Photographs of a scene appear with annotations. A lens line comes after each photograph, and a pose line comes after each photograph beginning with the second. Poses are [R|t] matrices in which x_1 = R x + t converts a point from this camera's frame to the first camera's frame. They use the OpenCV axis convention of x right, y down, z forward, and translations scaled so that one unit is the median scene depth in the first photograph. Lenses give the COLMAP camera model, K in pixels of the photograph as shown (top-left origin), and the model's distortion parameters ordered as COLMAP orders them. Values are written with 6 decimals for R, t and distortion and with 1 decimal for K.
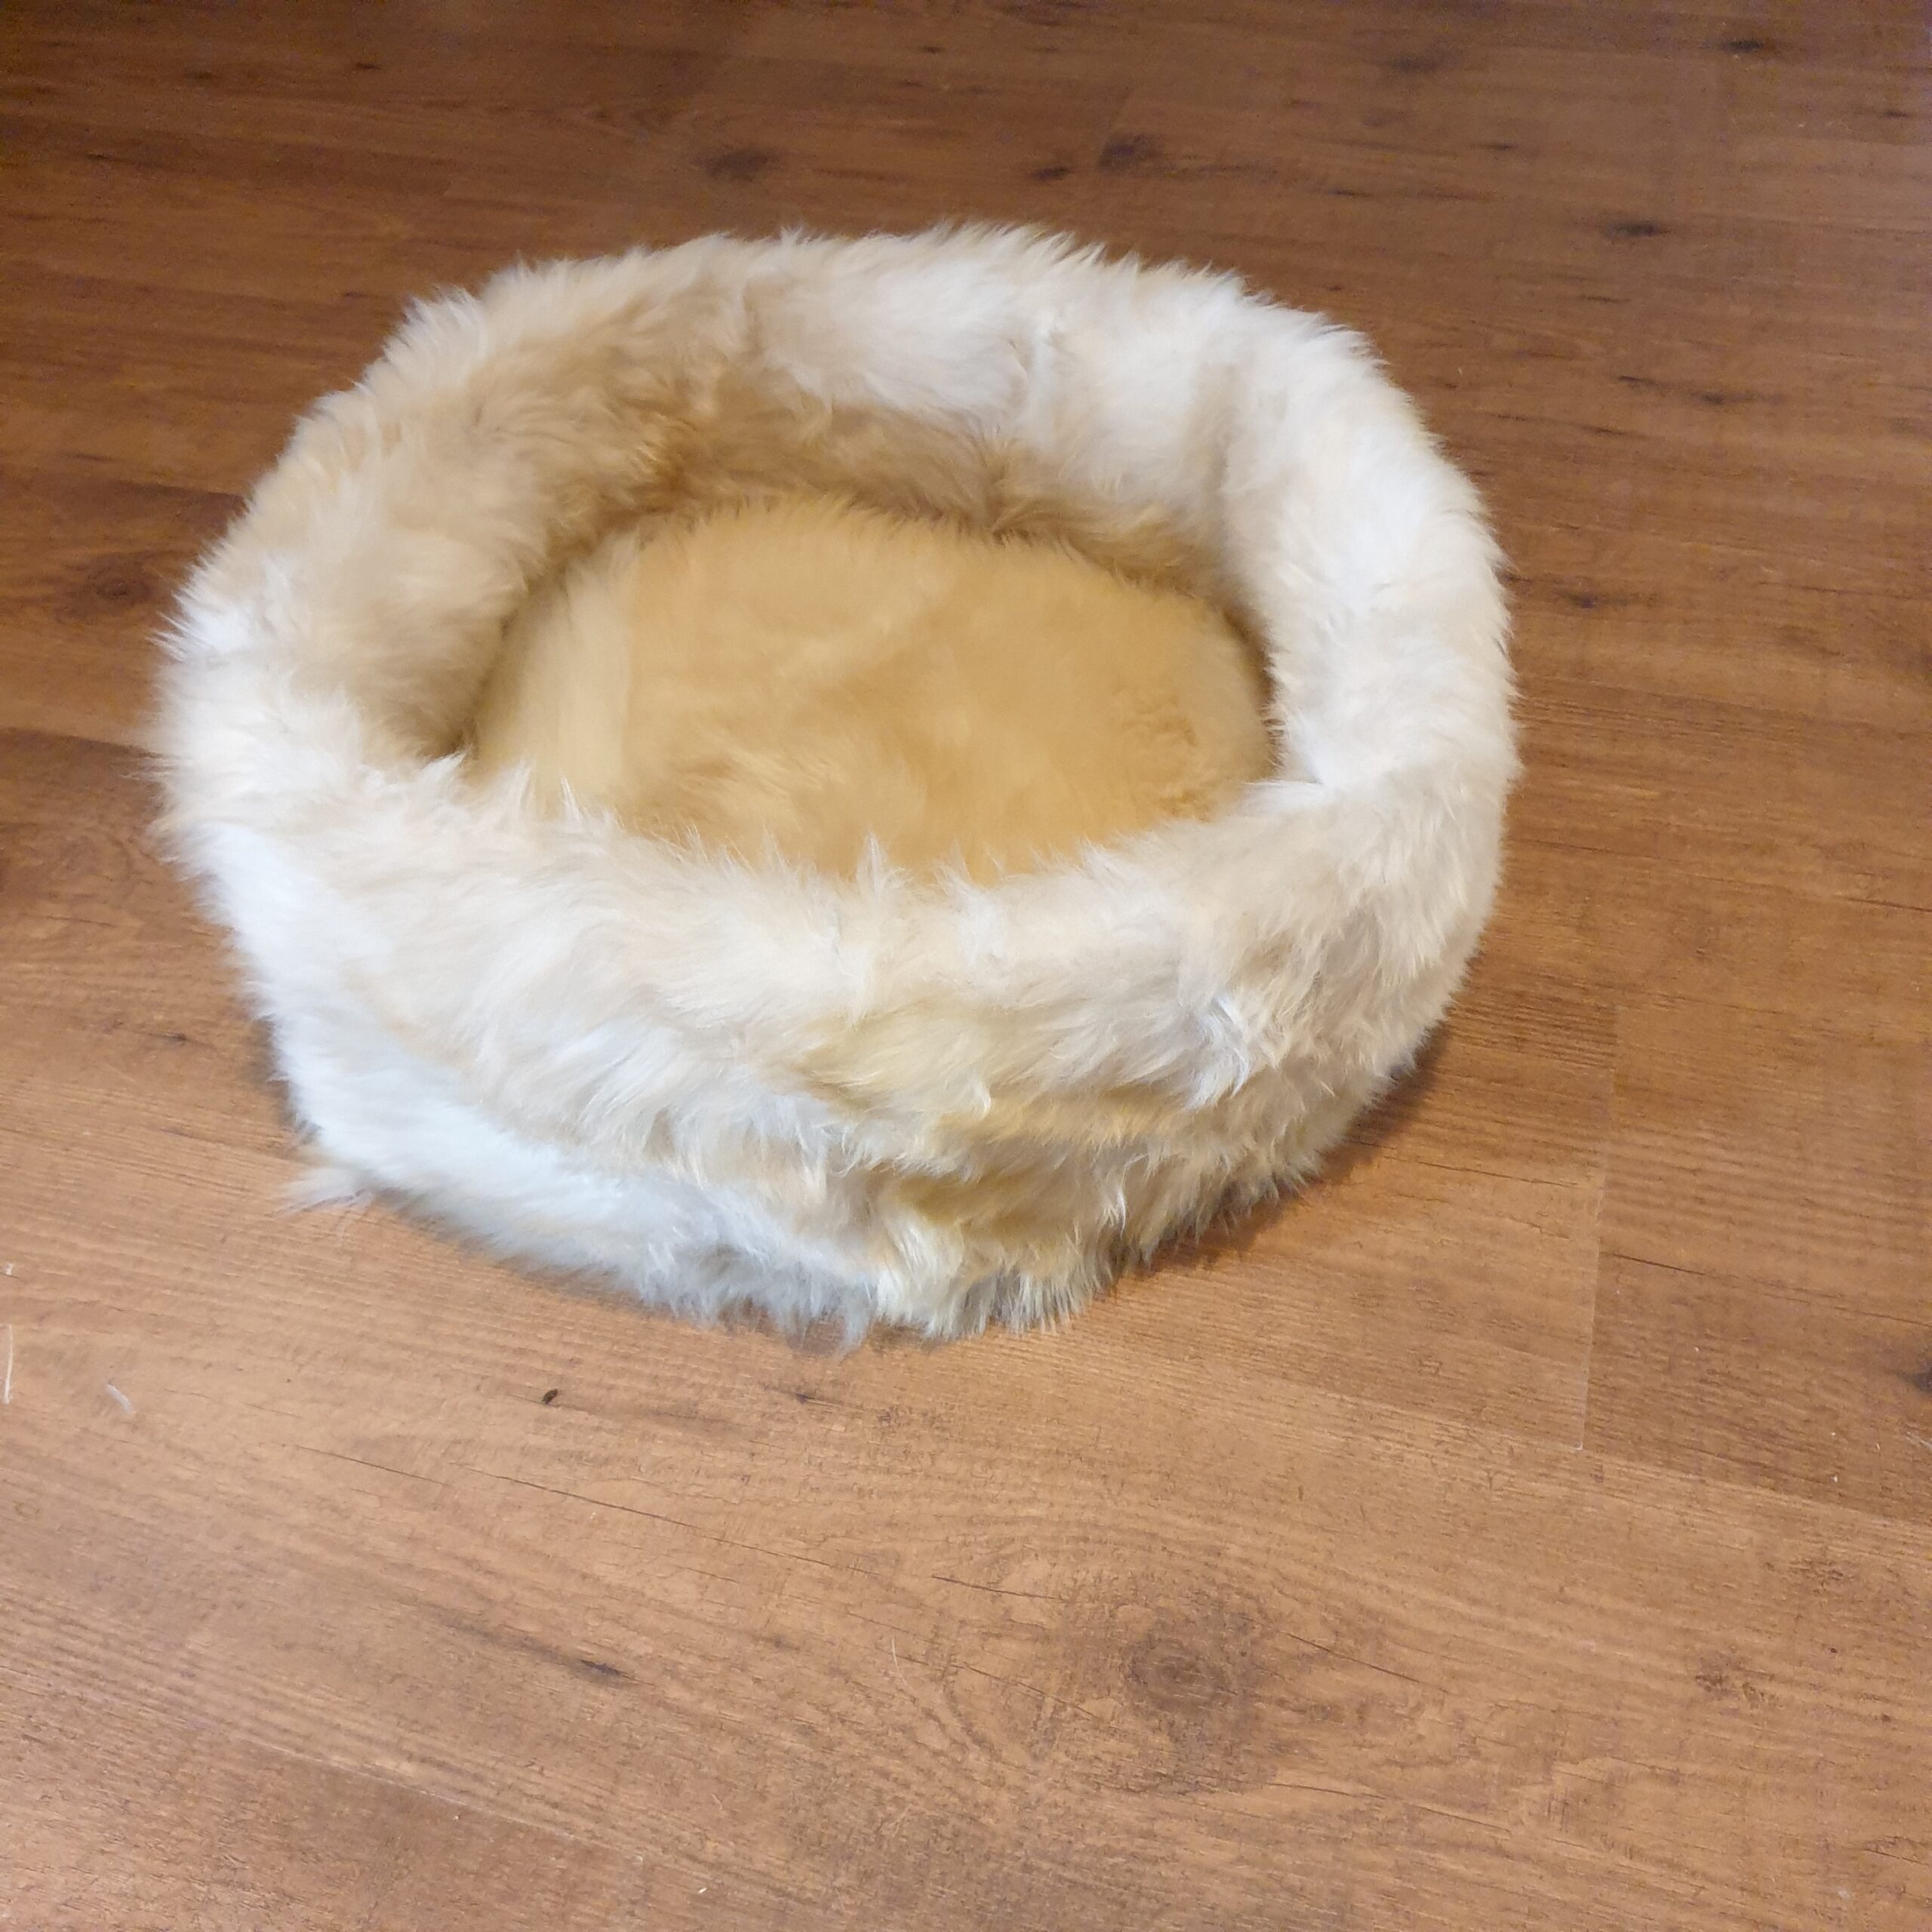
lens RADIAL K [[1986.5, 0, 963.2], [0, 1986.5, 998.3], [0, 0, 1]] dist [0.013765, 0.006498]
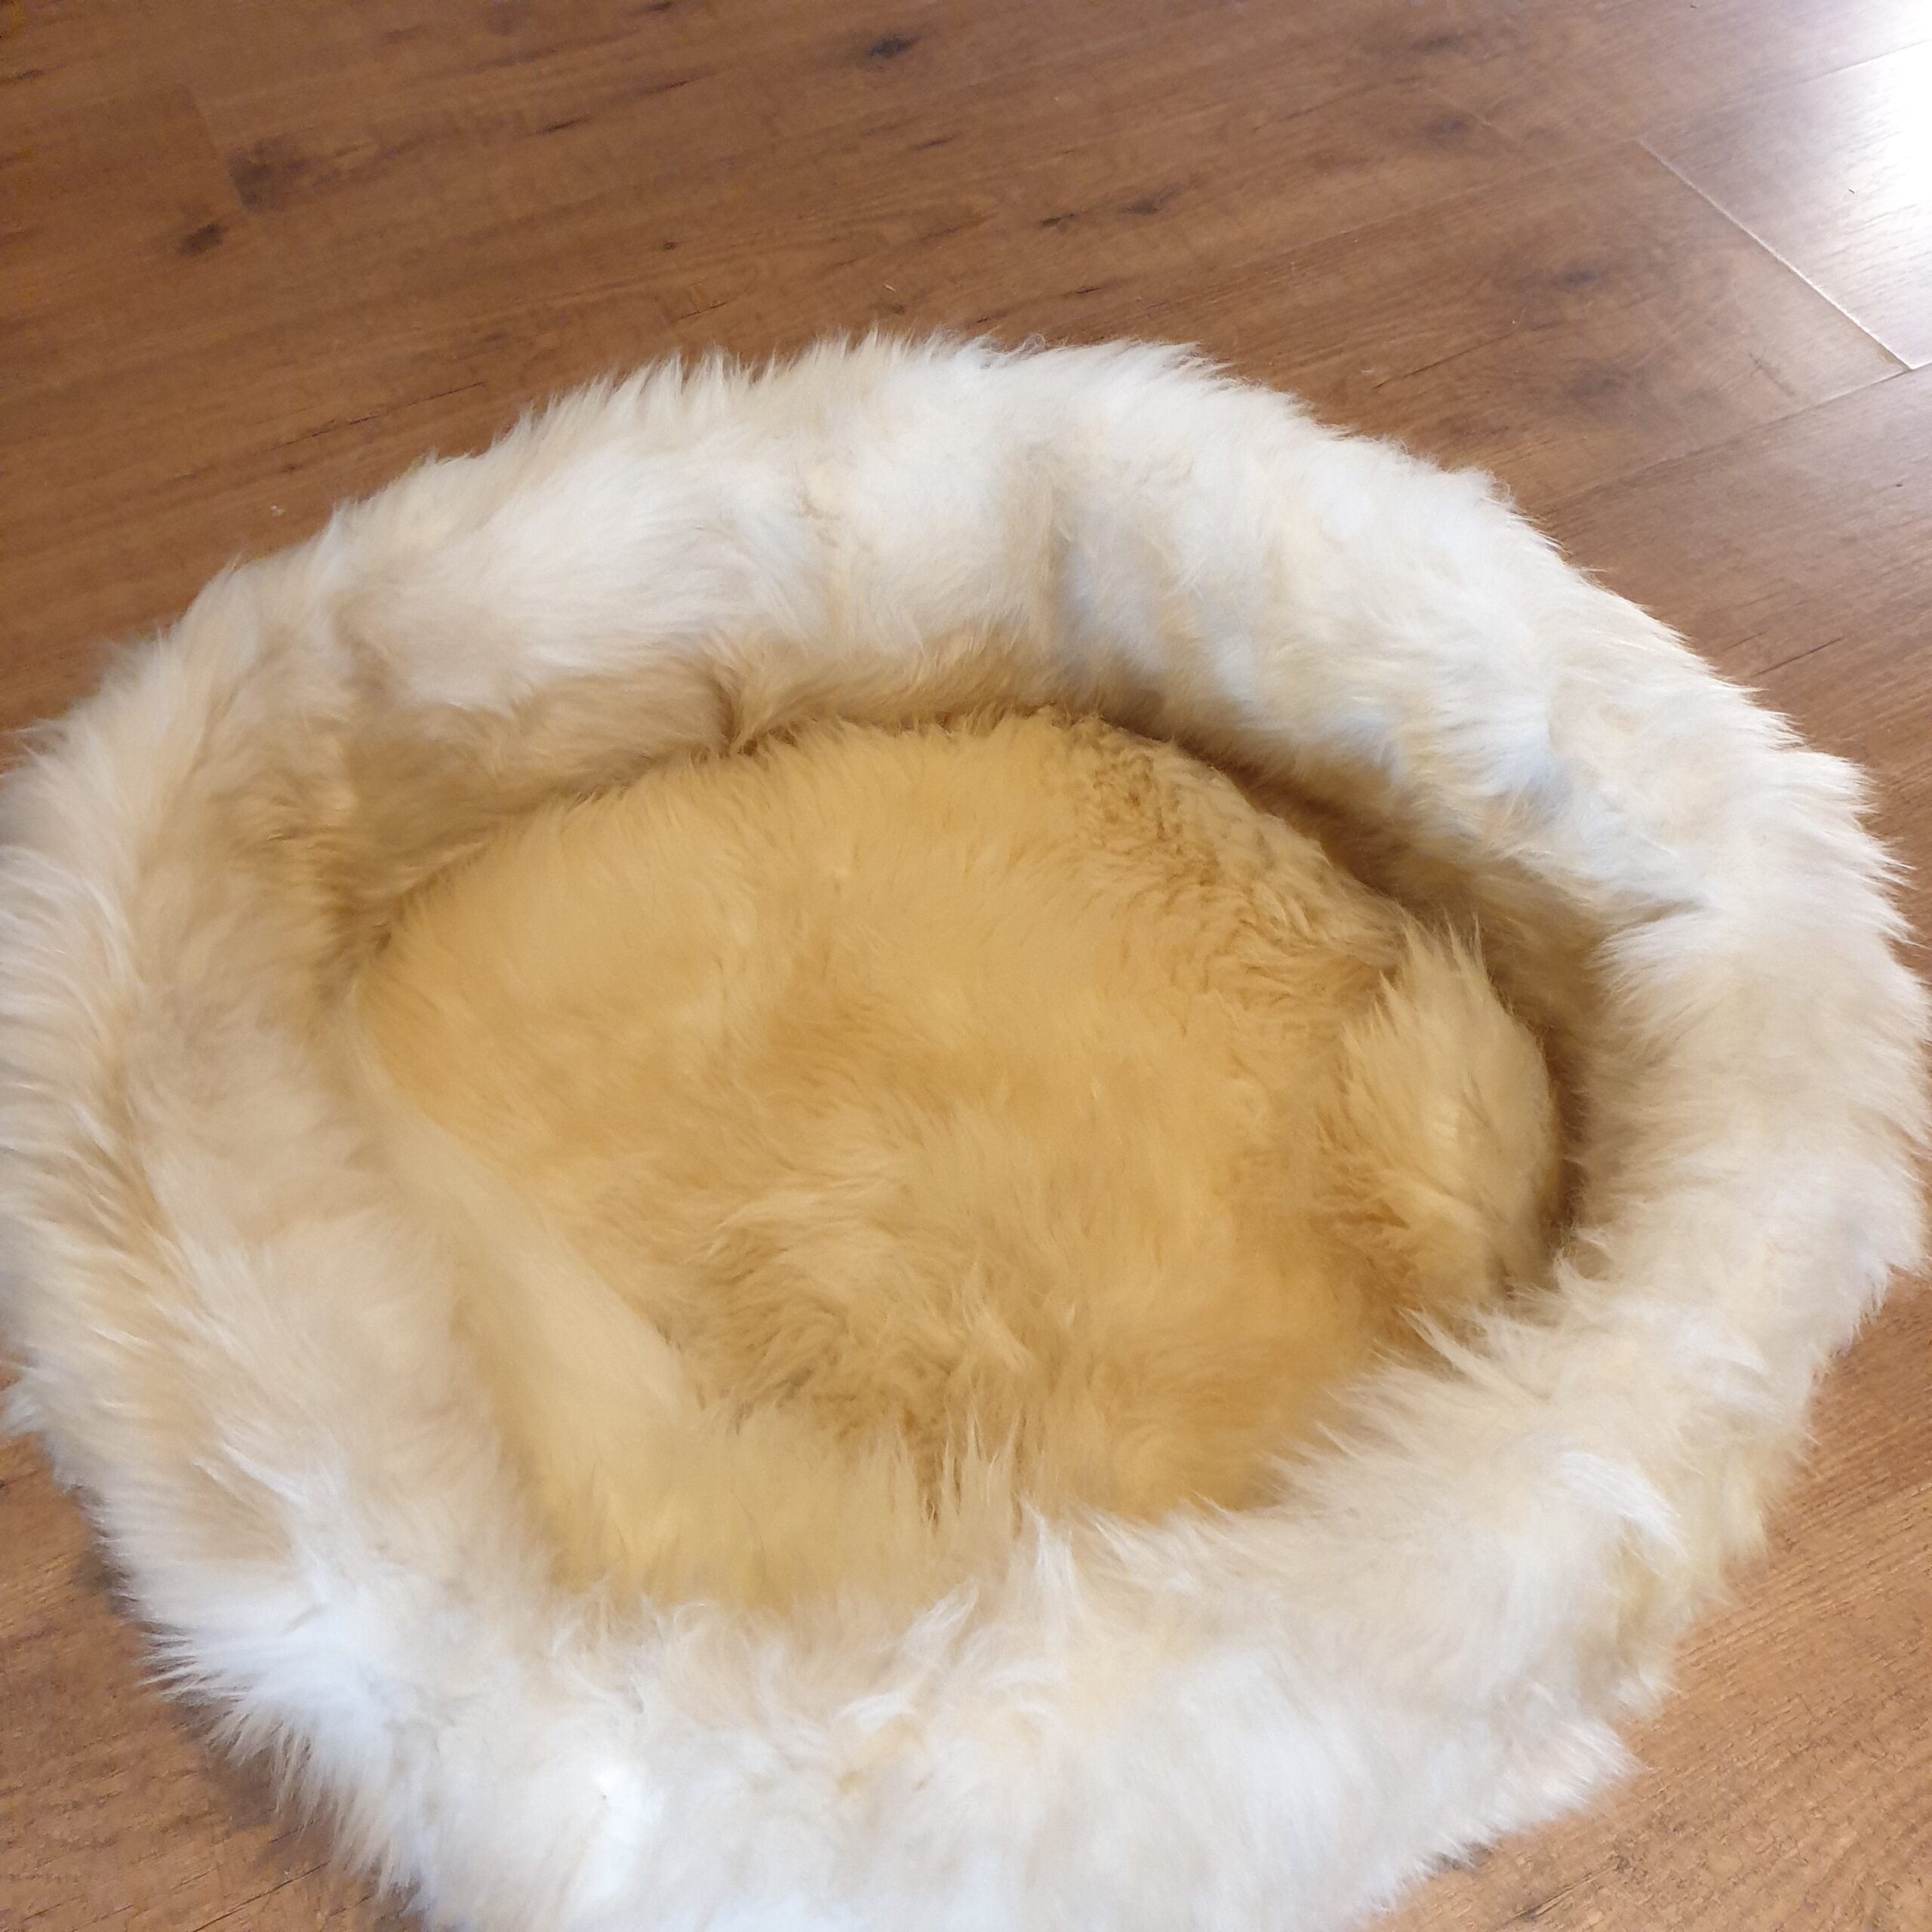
lens RADIAL K [[1986.5, 0, 963.2], [0, 1986.5, 998.3], [0, 0, 1]] dist [0.013765, 0.006498]
pose [[0.753286, -0.529955, 0.389498, -0.280437], [0.484051, 0.847659, 0.217182, -0.293618], [-0.445259, 0.024937, 0.895055, 0.305486]]
